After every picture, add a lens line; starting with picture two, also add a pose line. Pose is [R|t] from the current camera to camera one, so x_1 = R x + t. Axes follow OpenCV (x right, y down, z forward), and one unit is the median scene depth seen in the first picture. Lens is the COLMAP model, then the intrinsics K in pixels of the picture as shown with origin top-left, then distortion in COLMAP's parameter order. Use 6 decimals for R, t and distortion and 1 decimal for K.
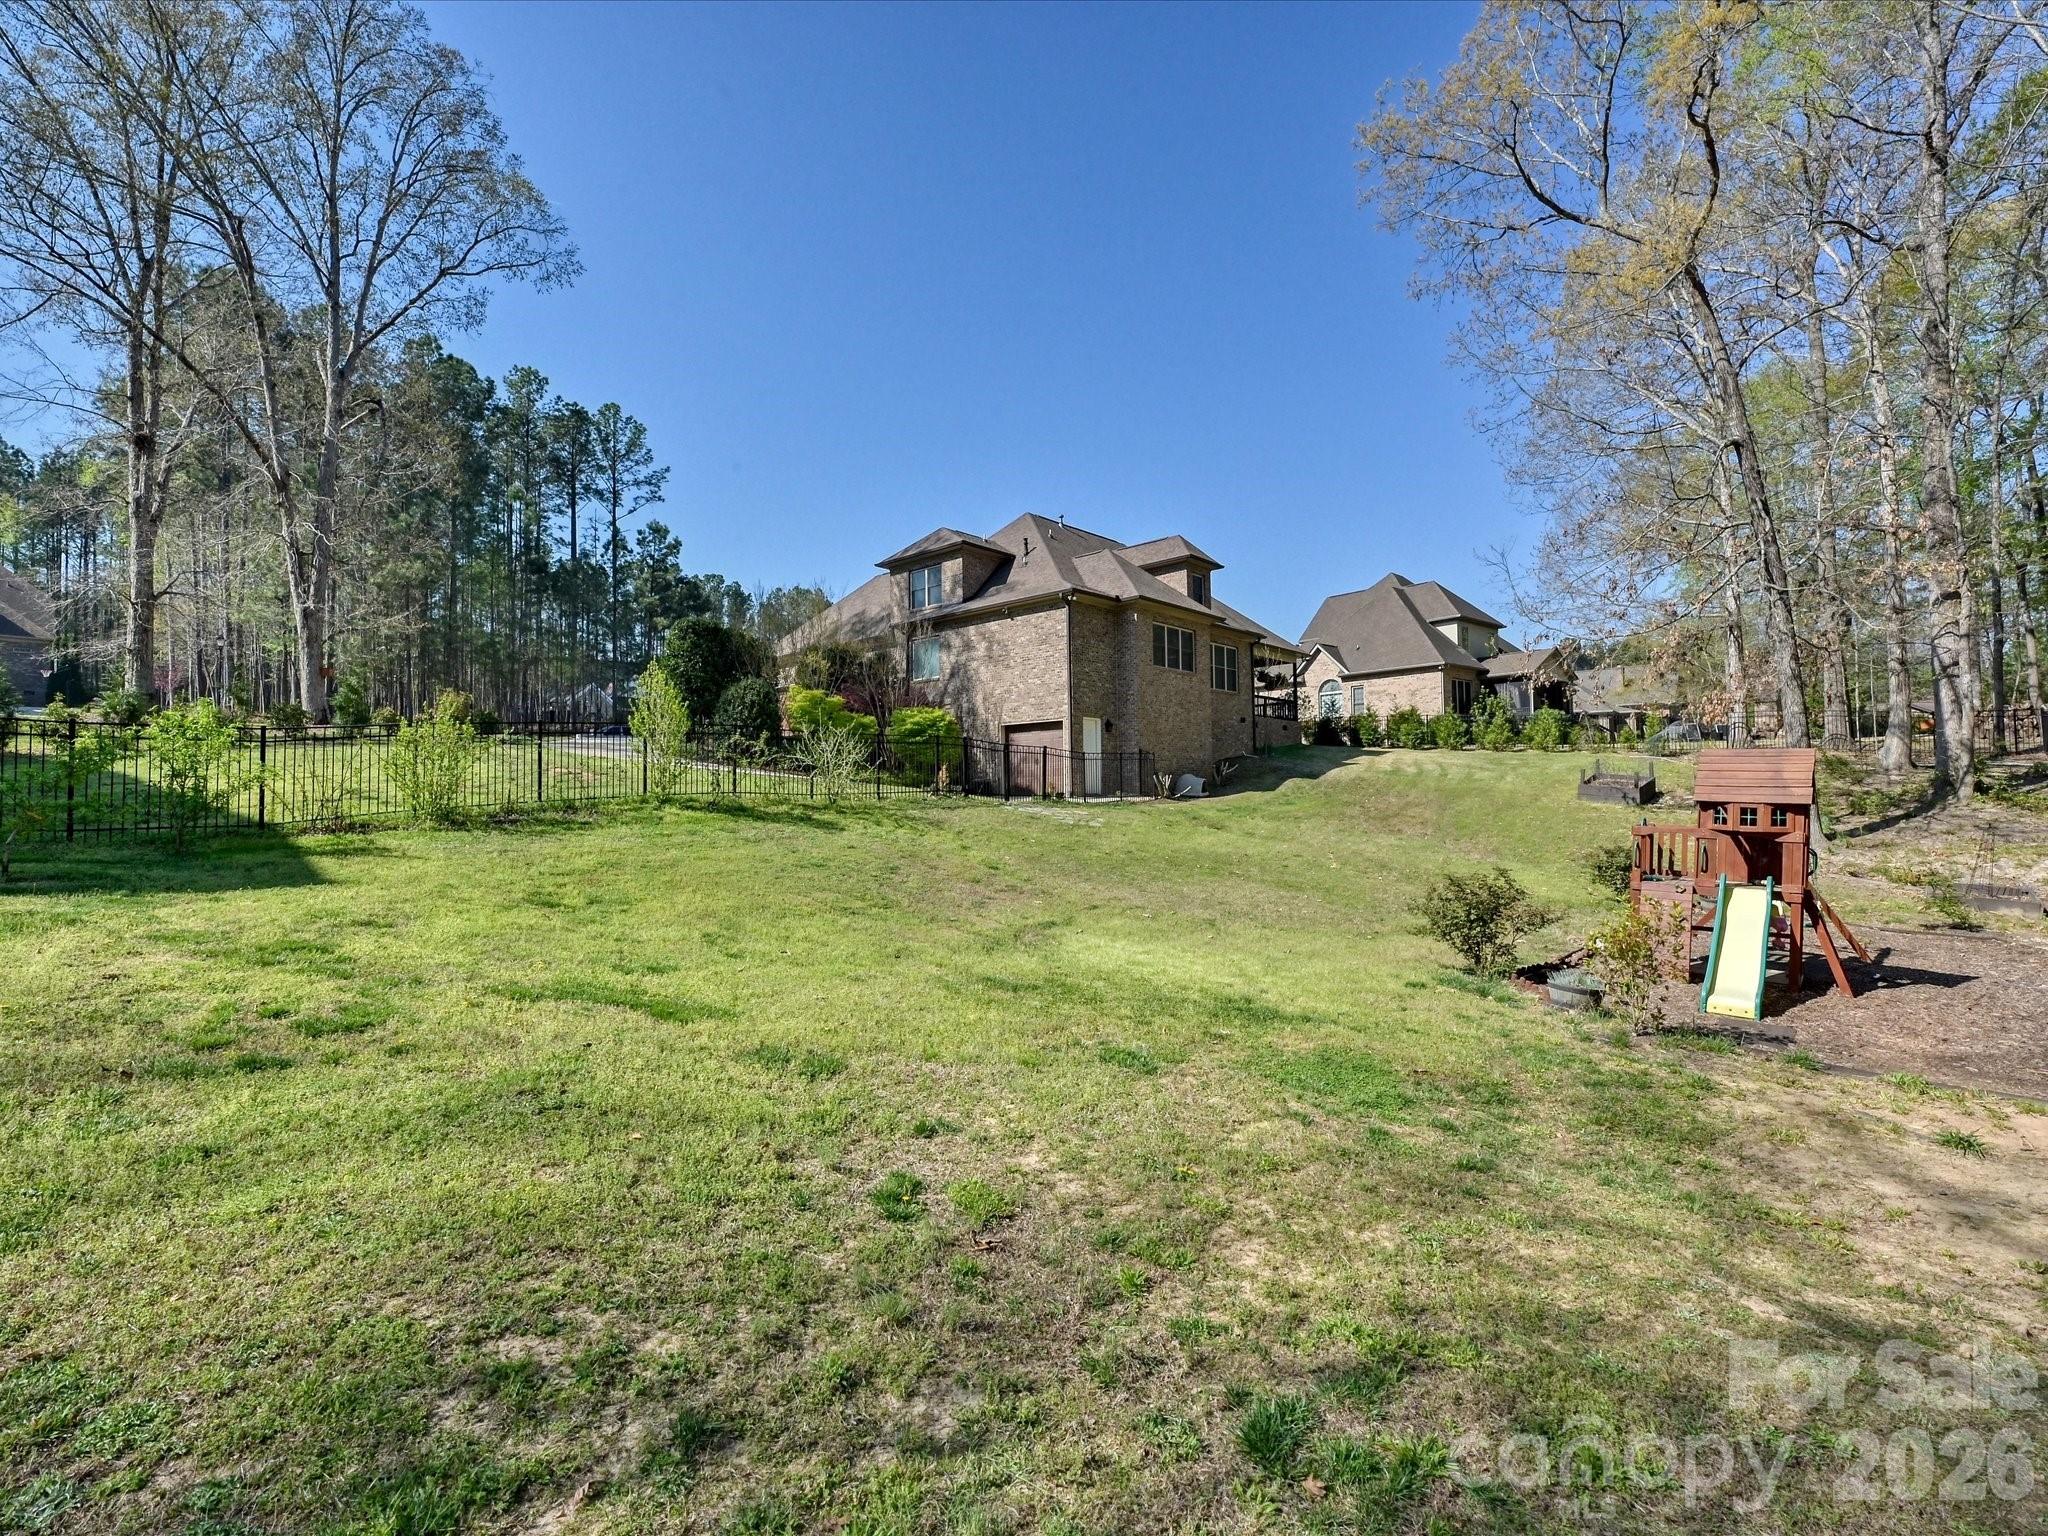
lens RADIAL K [[933.0, 0, 1022.0], [0, 933.0, 776.7], [0, 0, 1]] dist [-0.004162, 0.001407]
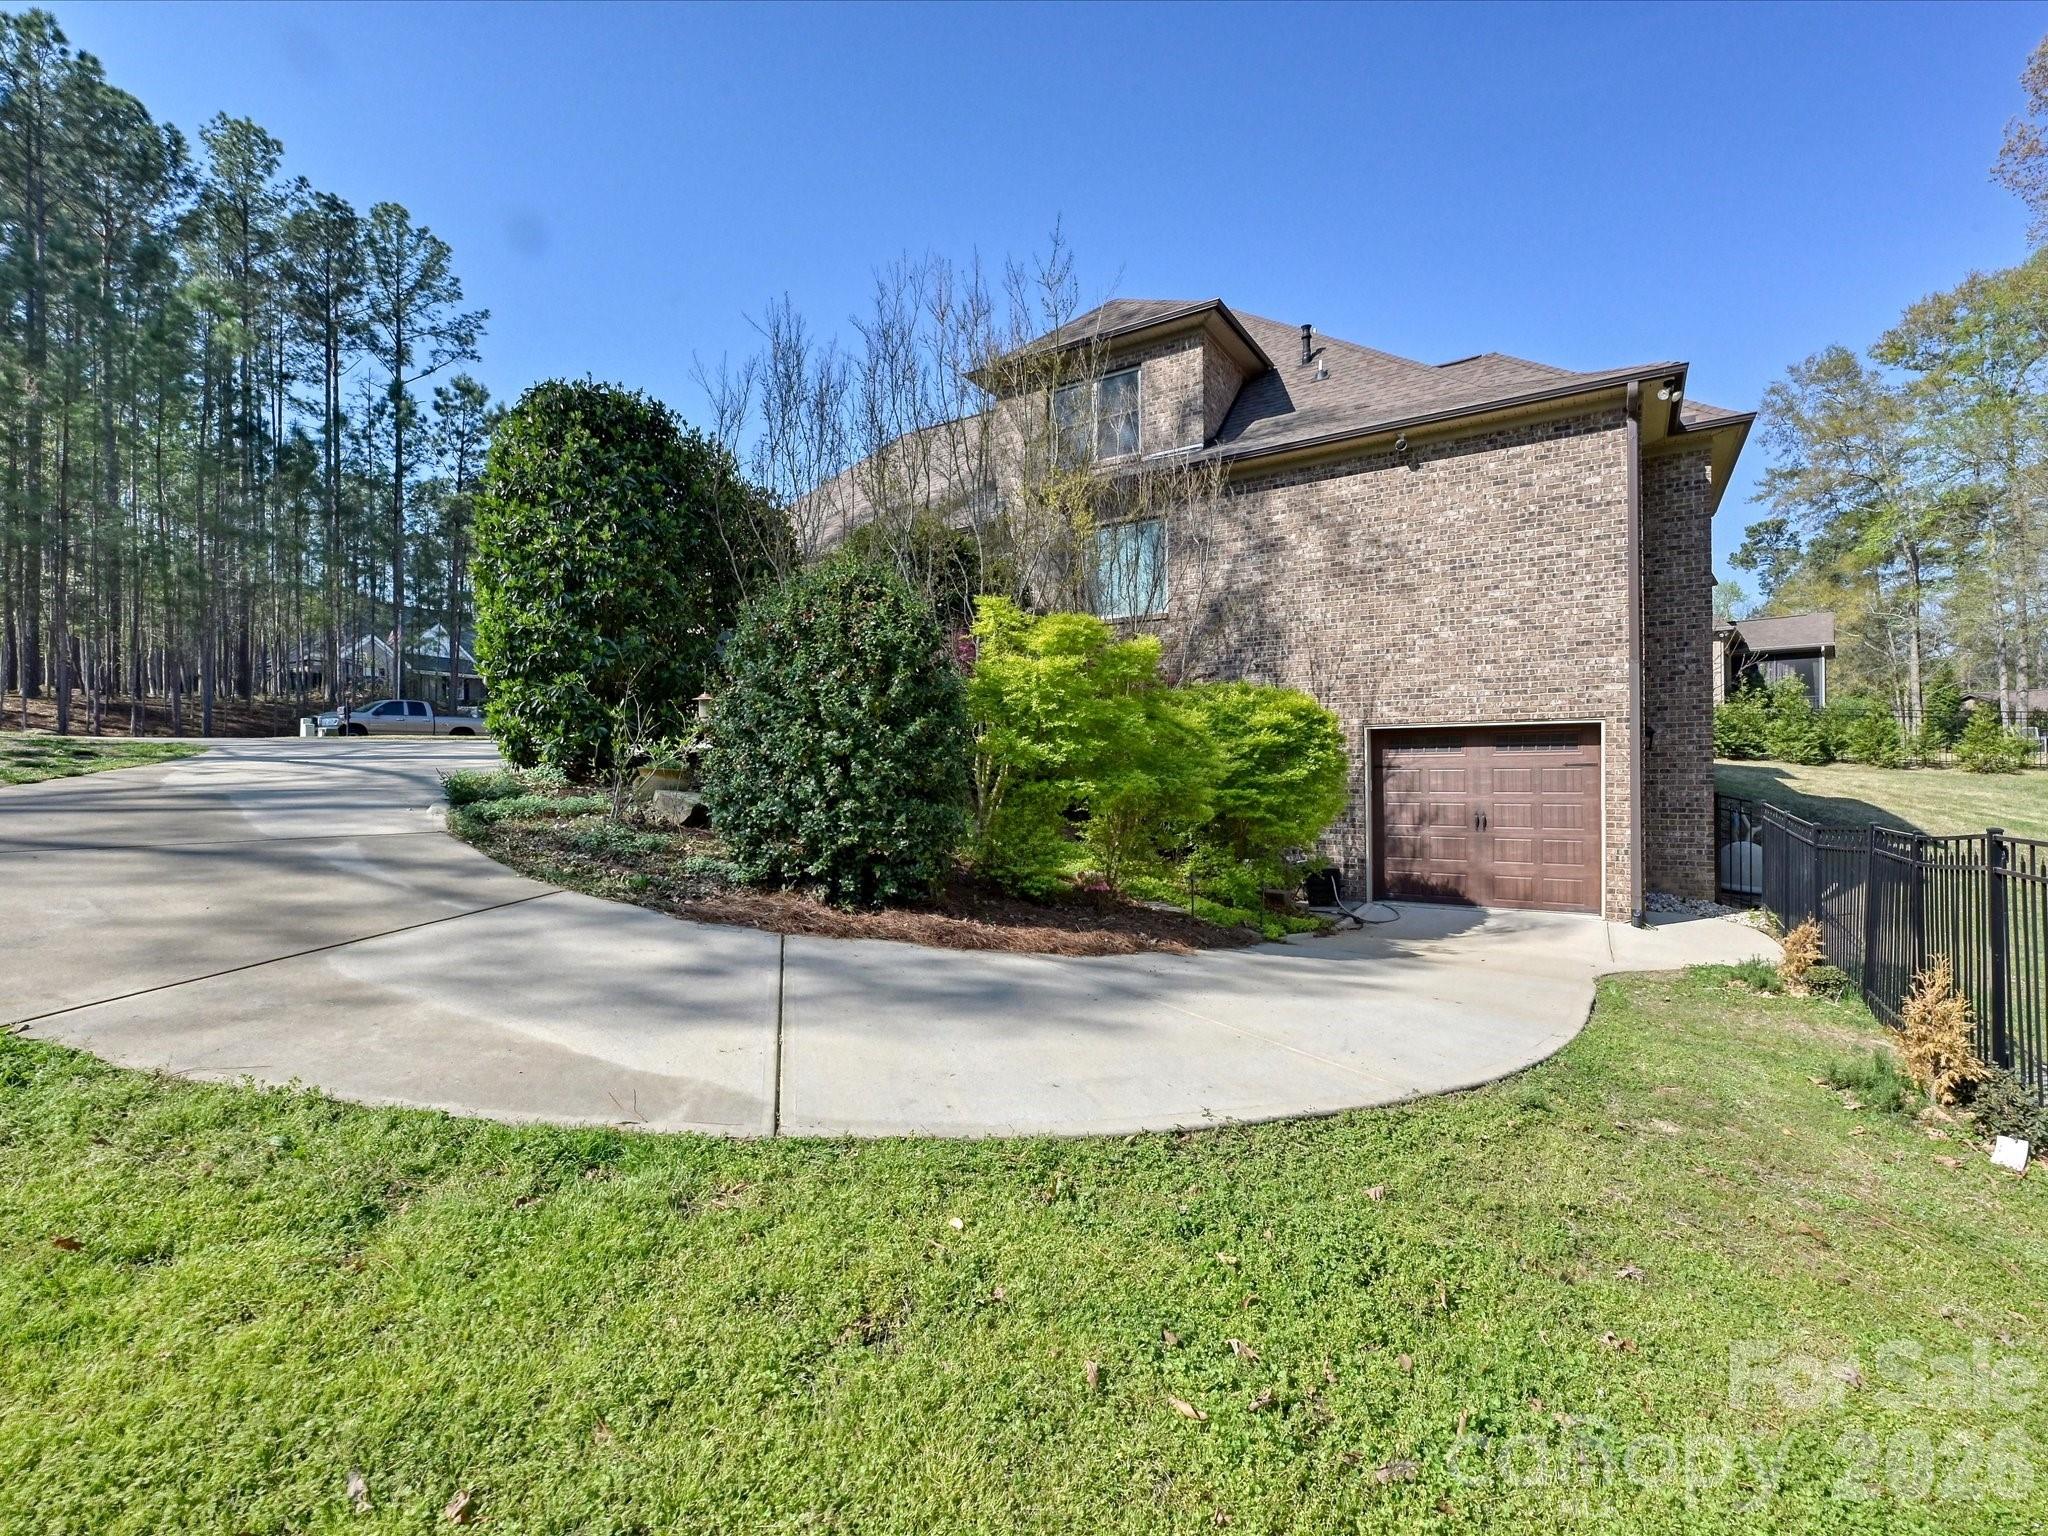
lens RADIAL K [[933.0, 0, 1026.4], [0, 933.0, 768.4], [0, 0, 1]] dist [-0.004162, 0.001407]
pose [[0.986357, 0.006505, 0.164493, -0.116544], [-0.010015, 0.999739, 0.020520, -0.021542], [-0.164317, -0.021888, 0.986165, 0.299107]]
